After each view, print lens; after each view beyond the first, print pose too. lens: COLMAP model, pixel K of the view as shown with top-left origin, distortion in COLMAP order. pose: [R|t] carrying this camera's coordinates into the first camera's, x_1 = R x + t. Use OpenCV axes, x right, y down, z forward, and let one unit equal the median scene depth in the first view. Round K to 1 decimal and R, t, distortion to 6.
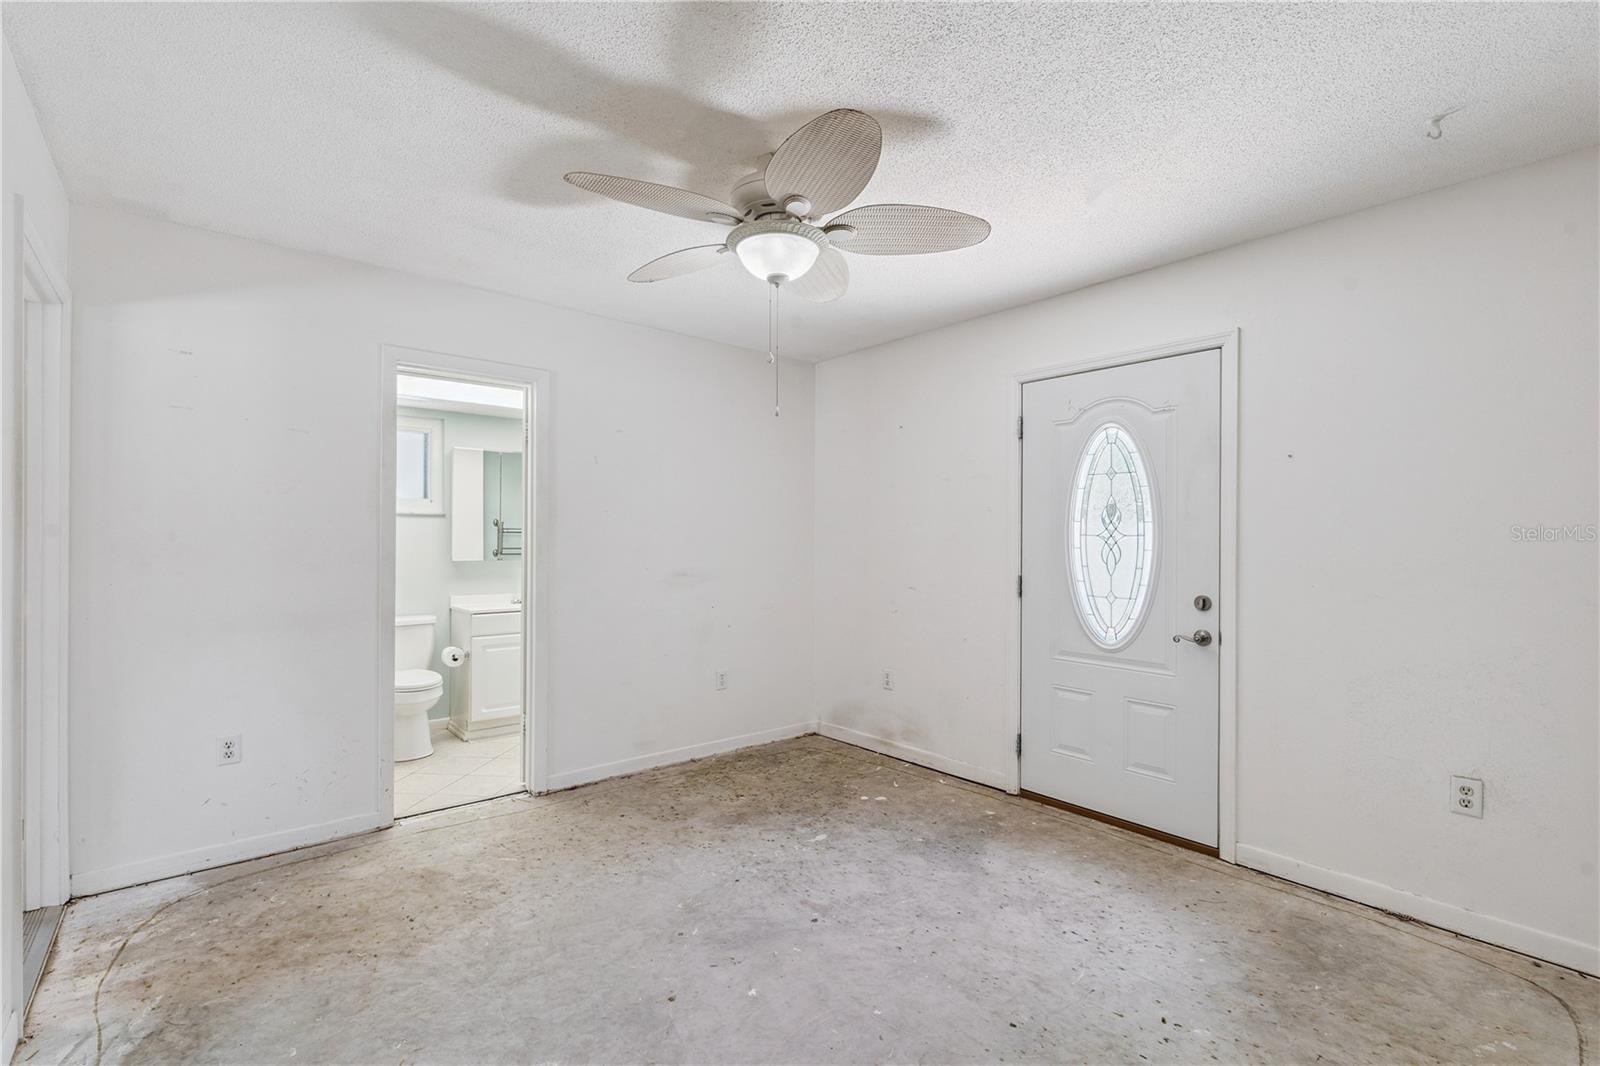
lens RADIAL K [[712.1, 0, 801.8], [0, 712.1, 535.1], [0, 0, 1]] dist [-0.003004, -0.000800]
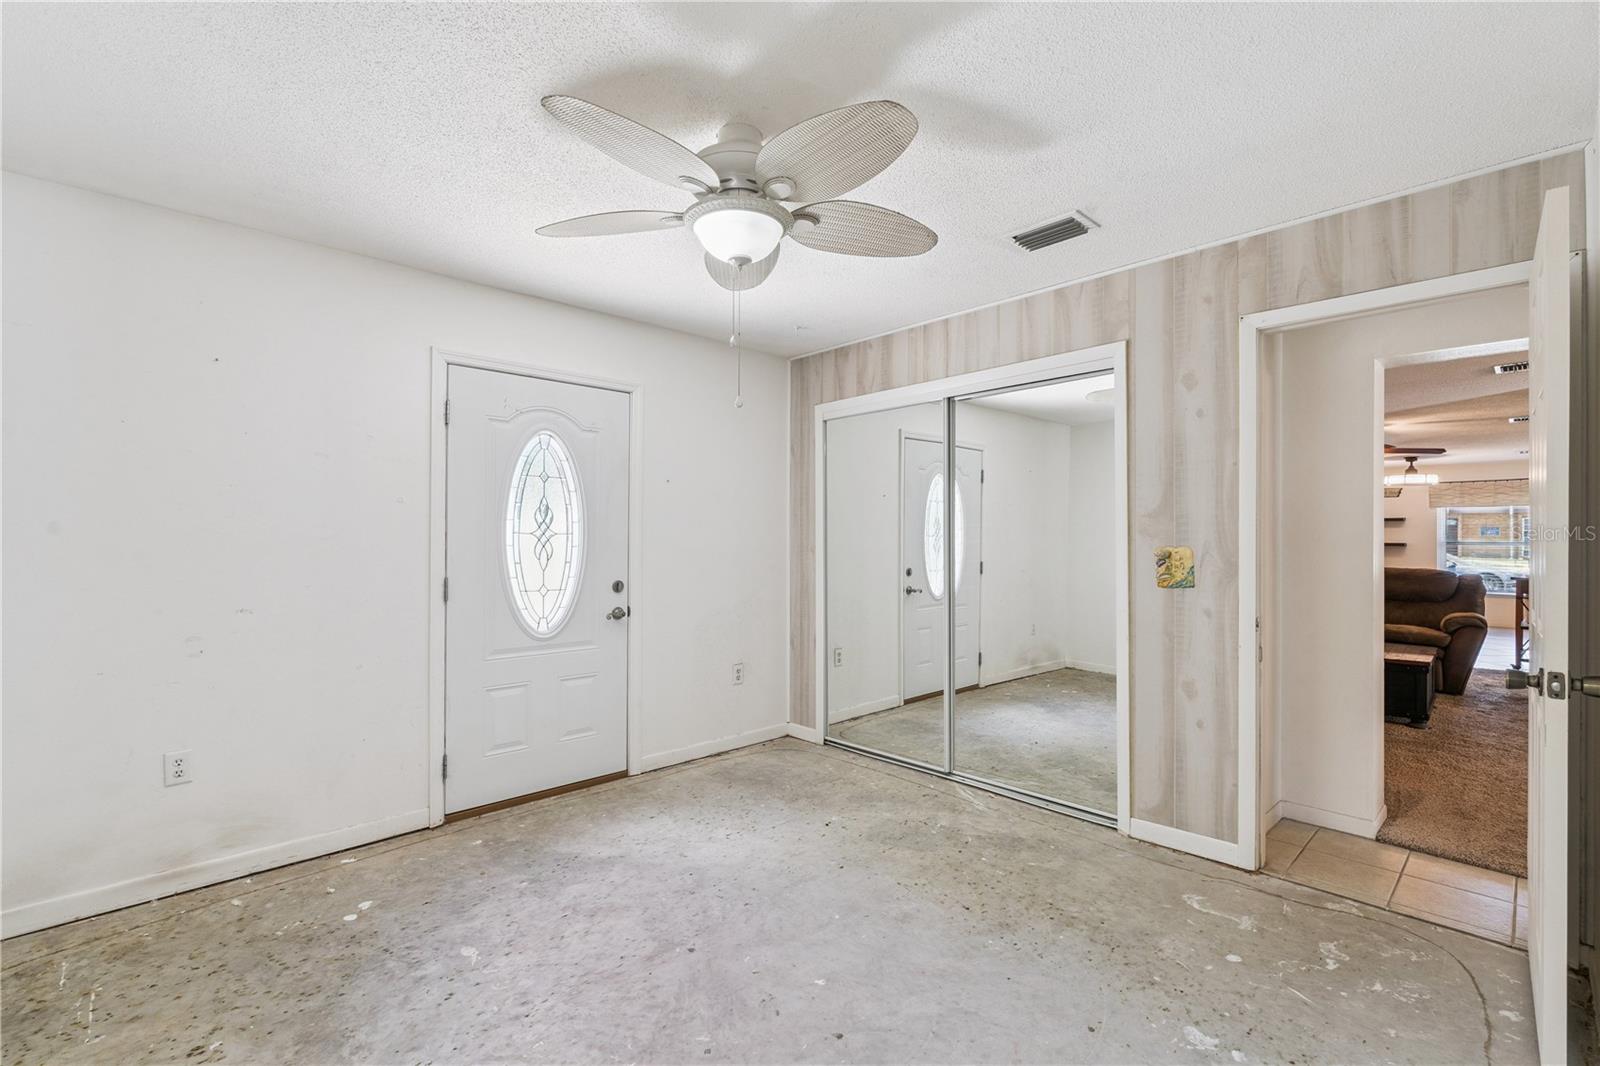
lens RADIAL K [[712.1, 0, 787.7], [0, 712.1, 538.8], [0, 0, 1]] dist [-0.003004, -0.000800]
pose [[-0.048214, -0.005180, 0.998824, -0.681108], [-0.009102, 0.999947, 0.004746, -0.000168], [-0.998796, -0.008863, -0.048259, 0.690740]]
